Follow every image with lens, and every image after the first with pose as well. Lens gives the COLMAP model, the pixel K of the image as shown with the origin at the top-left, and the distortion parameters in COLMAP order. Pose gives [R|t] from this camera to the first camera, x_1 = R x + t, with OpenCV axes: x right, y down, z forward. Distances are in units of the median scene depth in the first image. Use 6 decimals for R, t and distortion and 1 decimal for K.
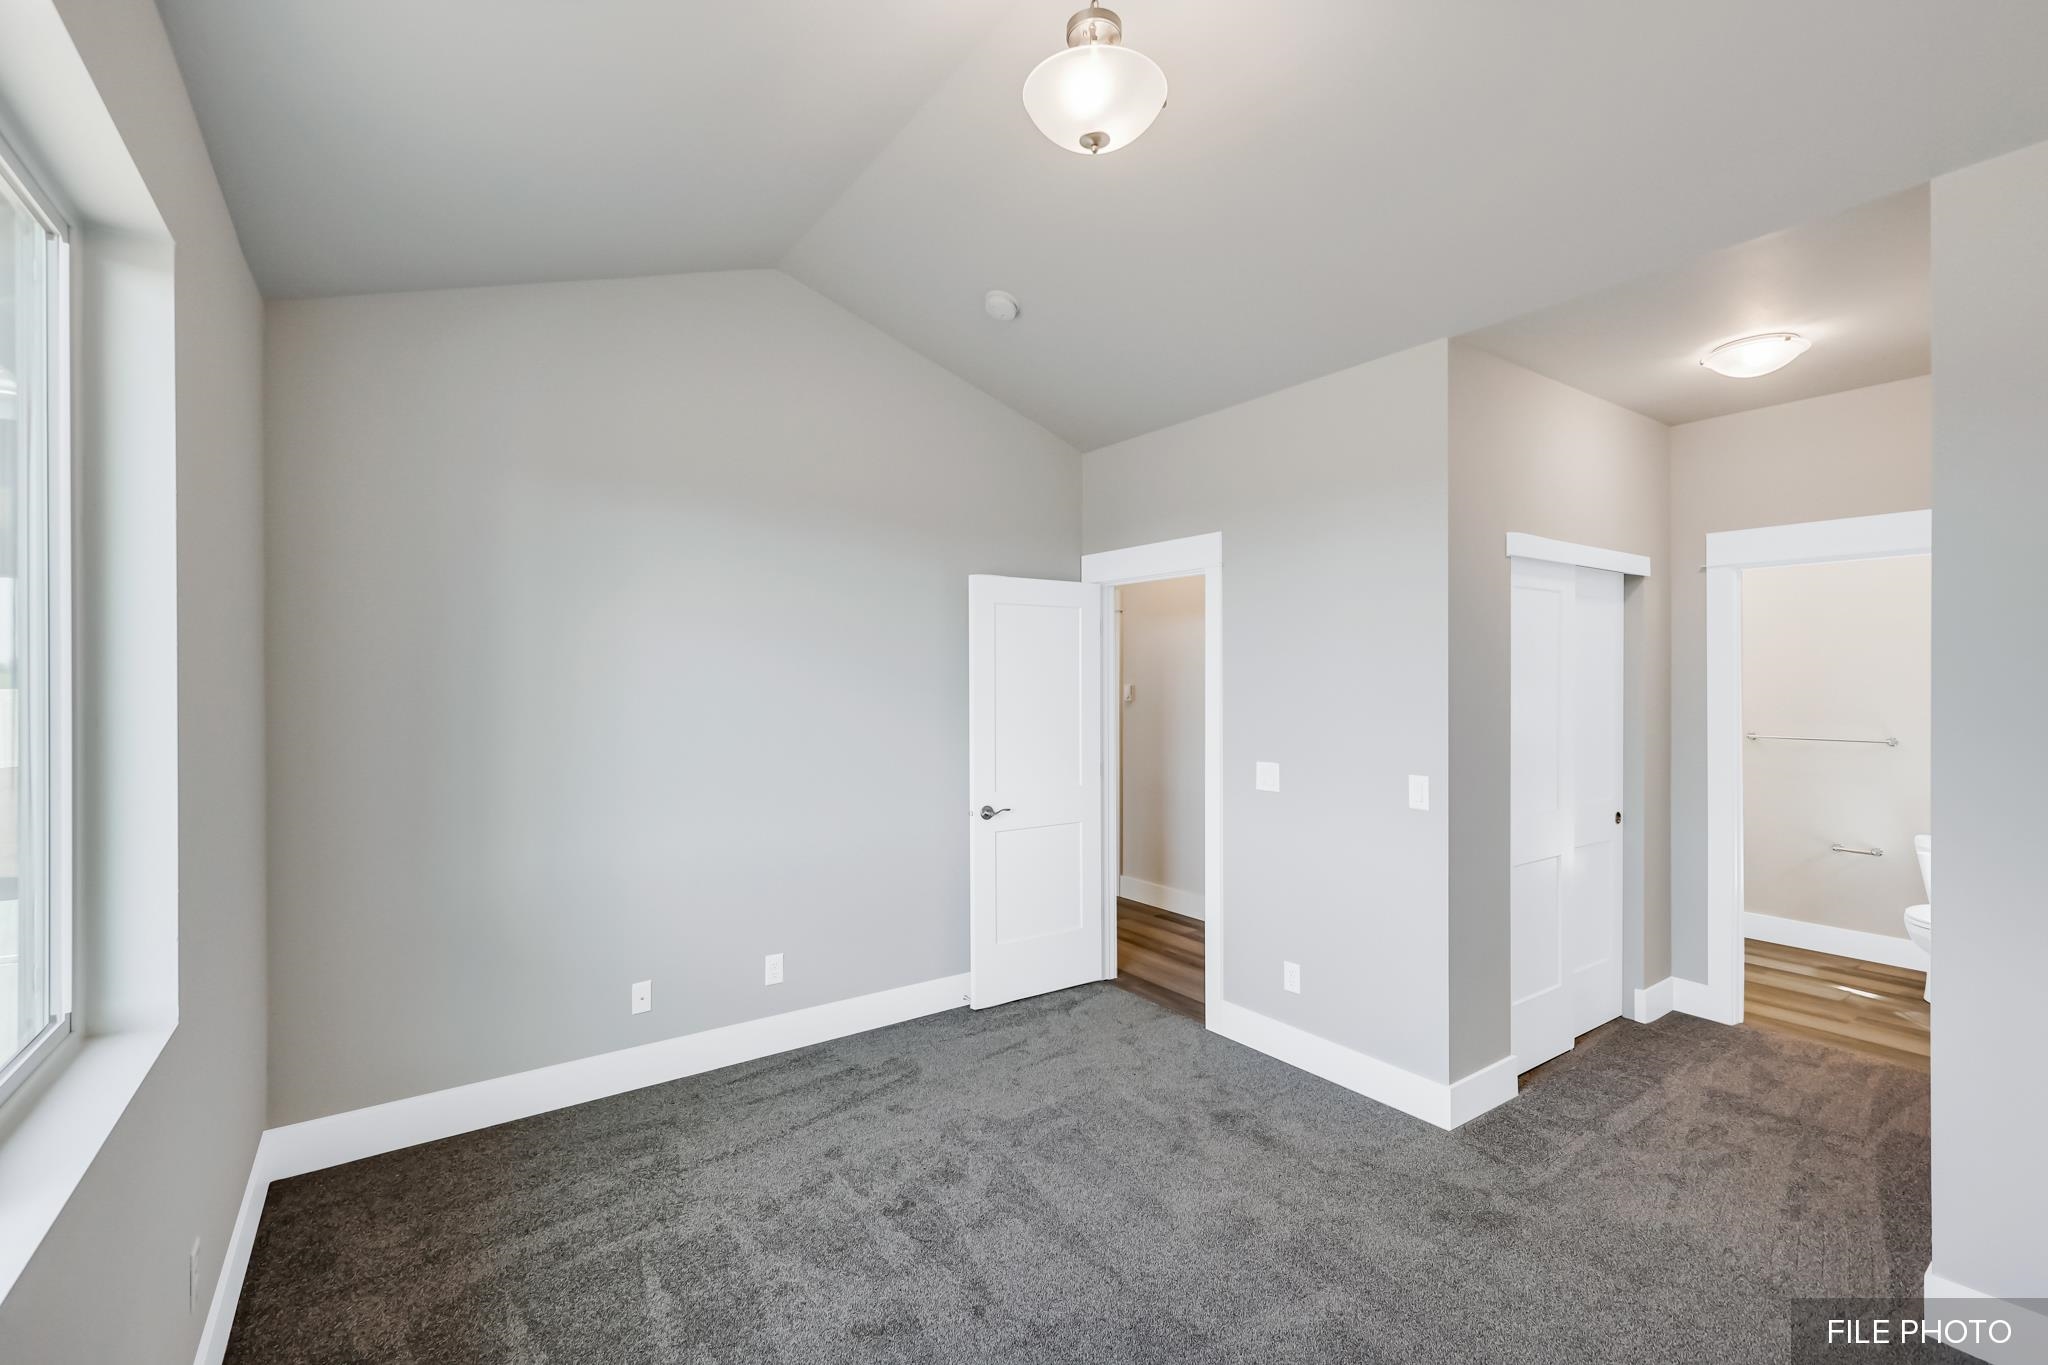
lens RADIAL K [[901.6, 0, 1025.0], [0, 901.6, 686.0], [0, 0, 1]] dist [0.009283, 0.000166]
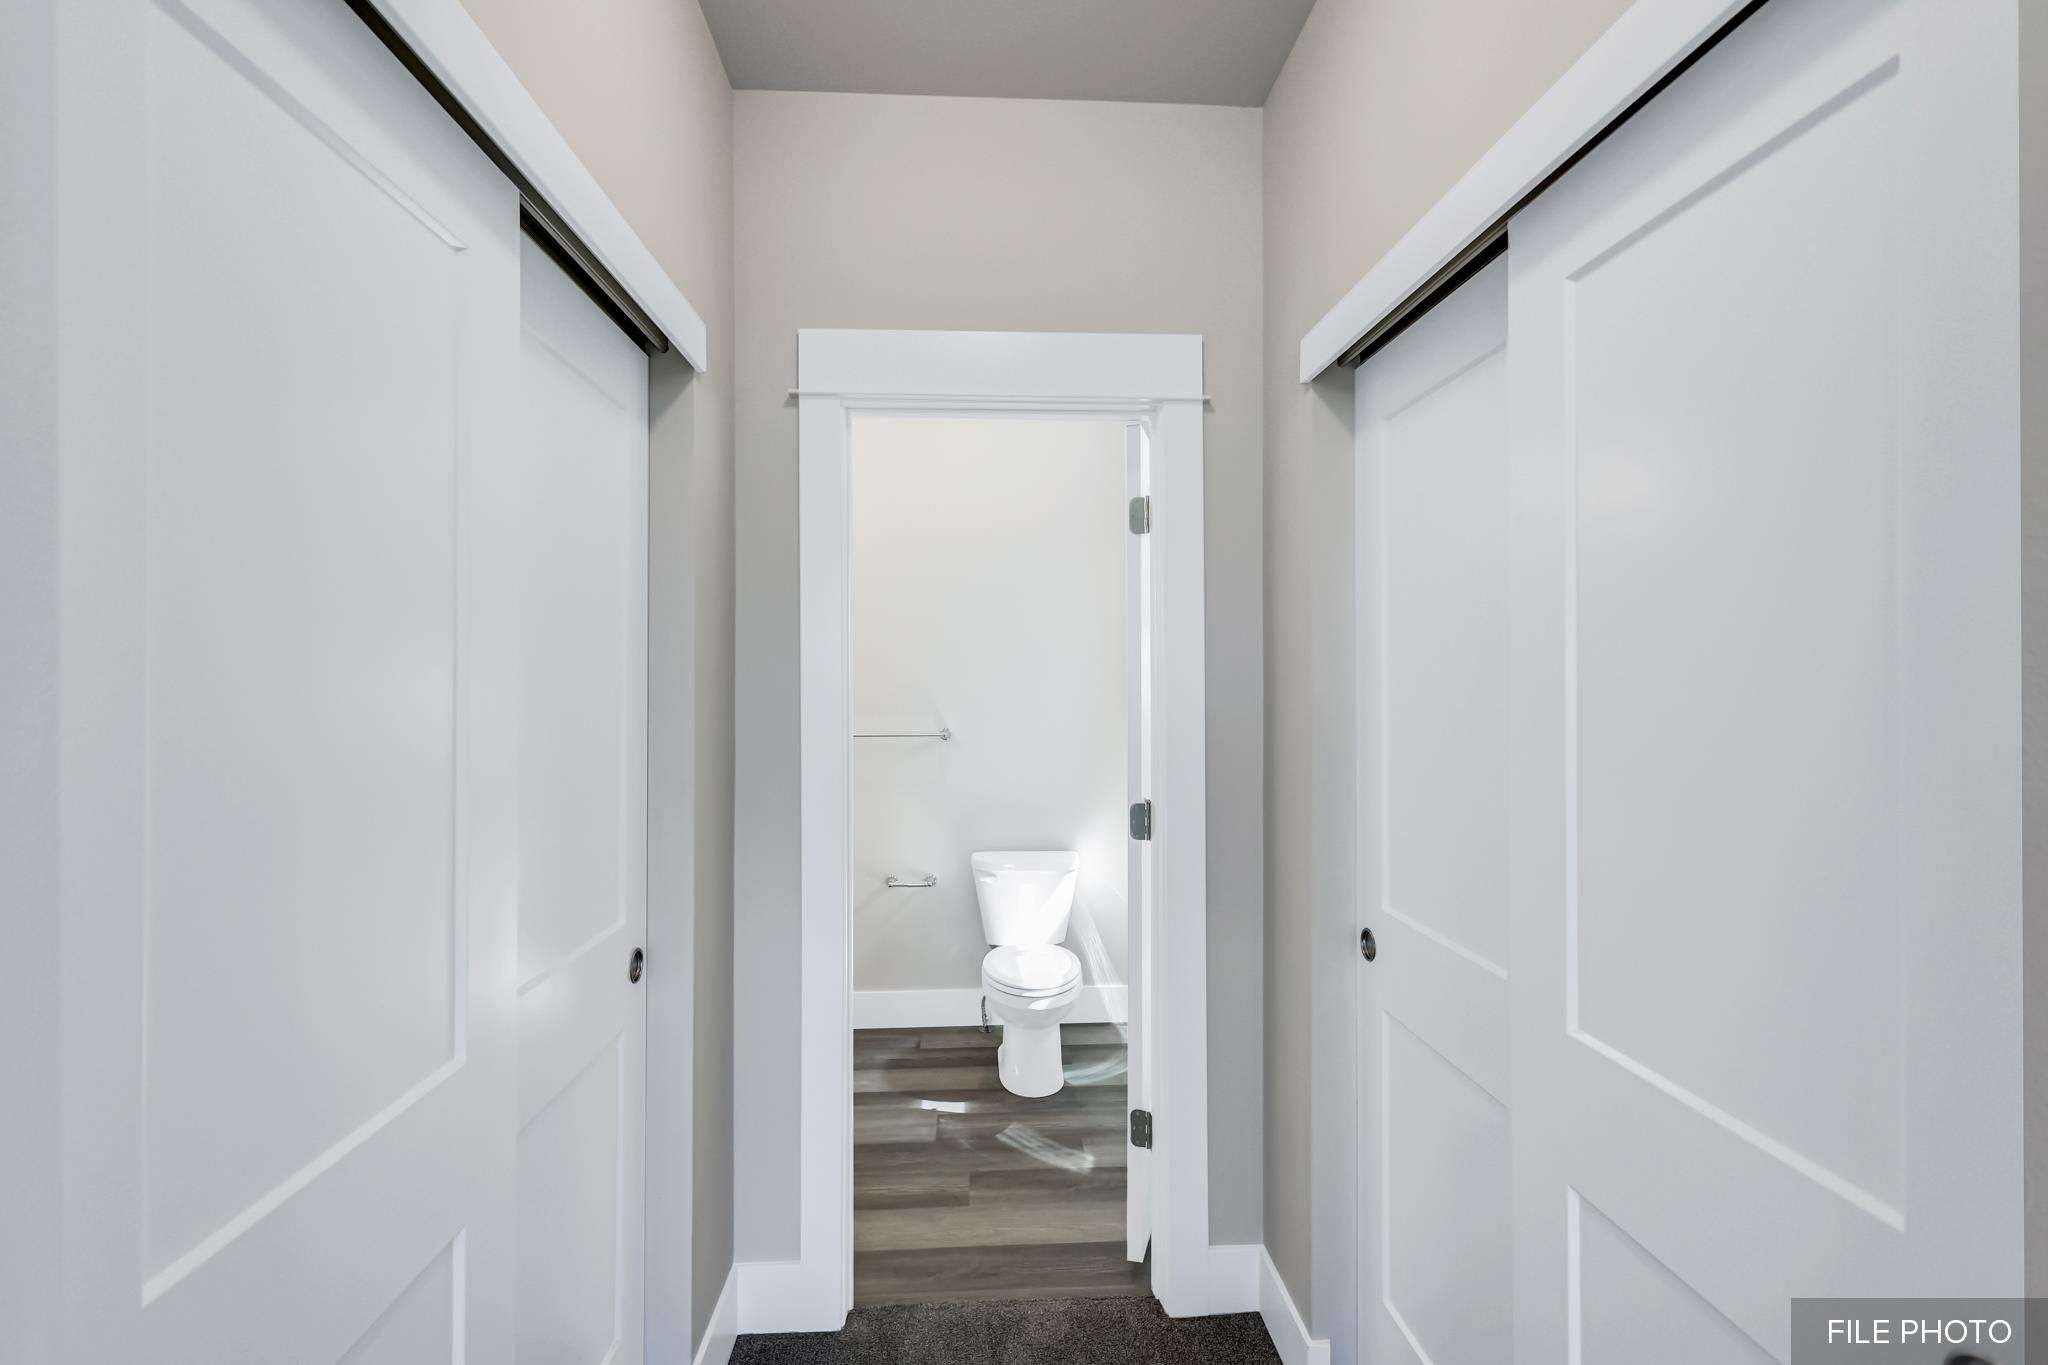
lens RADIAL K [[901.6, 0, 1021.1], [0, 901.6, 683.3], [0, 0, 1]] dist [0.009283, 0.000166]
pose [[0.525130, -0.002195, 0.851019, 0.389360], [0.004267, 0.999991, -0.000054, 0.021129], [-0.851011, 0.003660, 0.525135, 0.623267]]
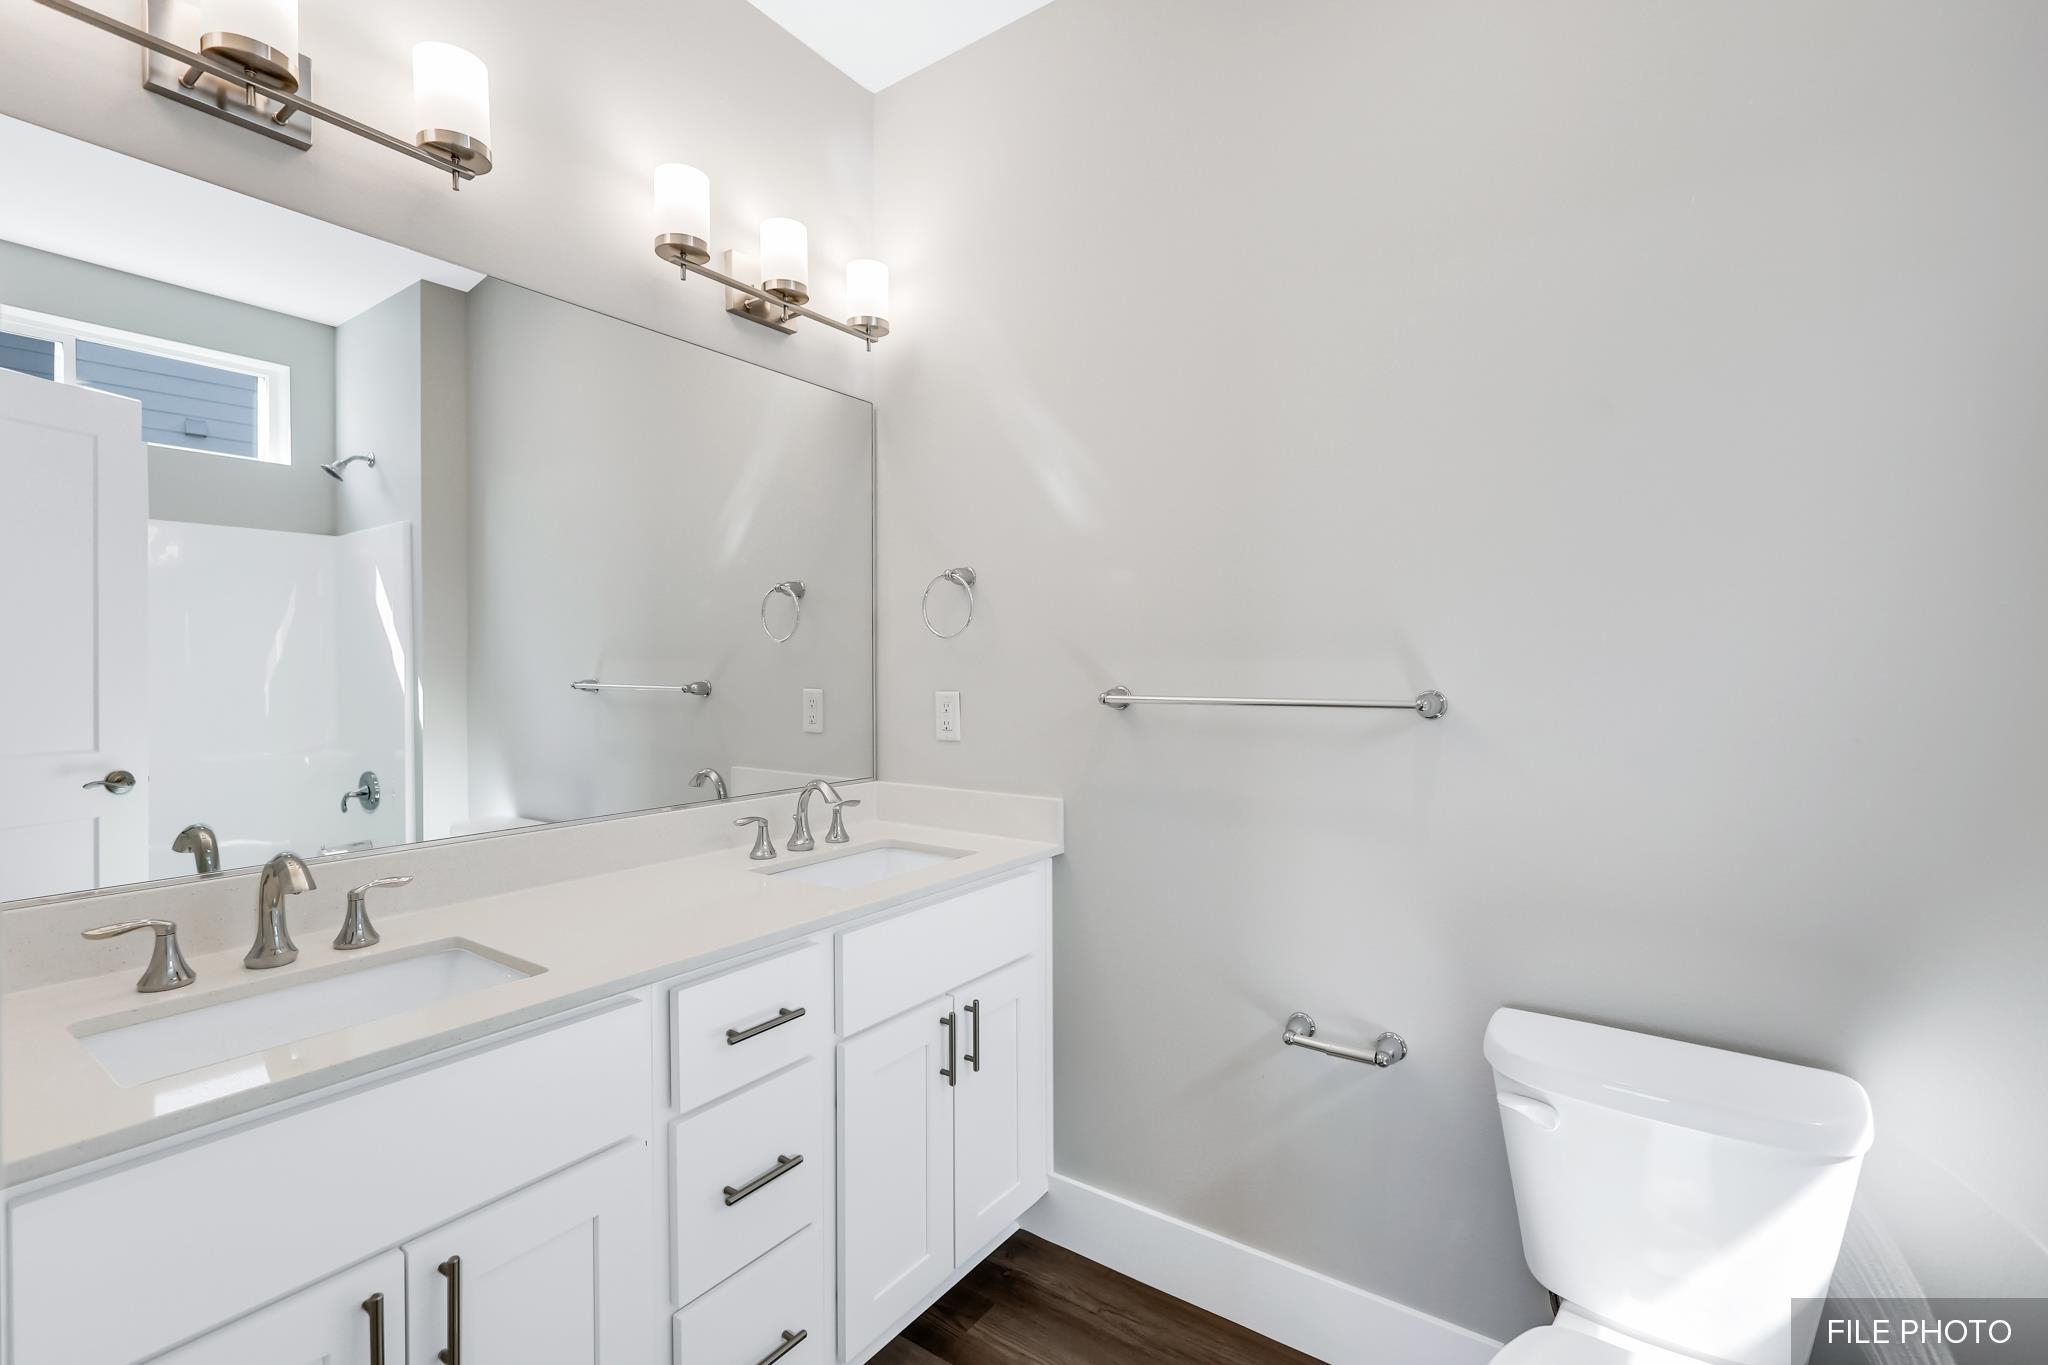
lens RADIAL K [[901.6, 0, 1023.1], [0, 901.6, 680.3], [0, 0, 1]] dist [0.009283, 0.000166]
pose [[0.943773, -0.005283, 0.330552, 0.814833], [0.001527, 0.999931, 0.011621, 0.055638], [-0.330591, -0.010463, 0.943716, 0.854186]]
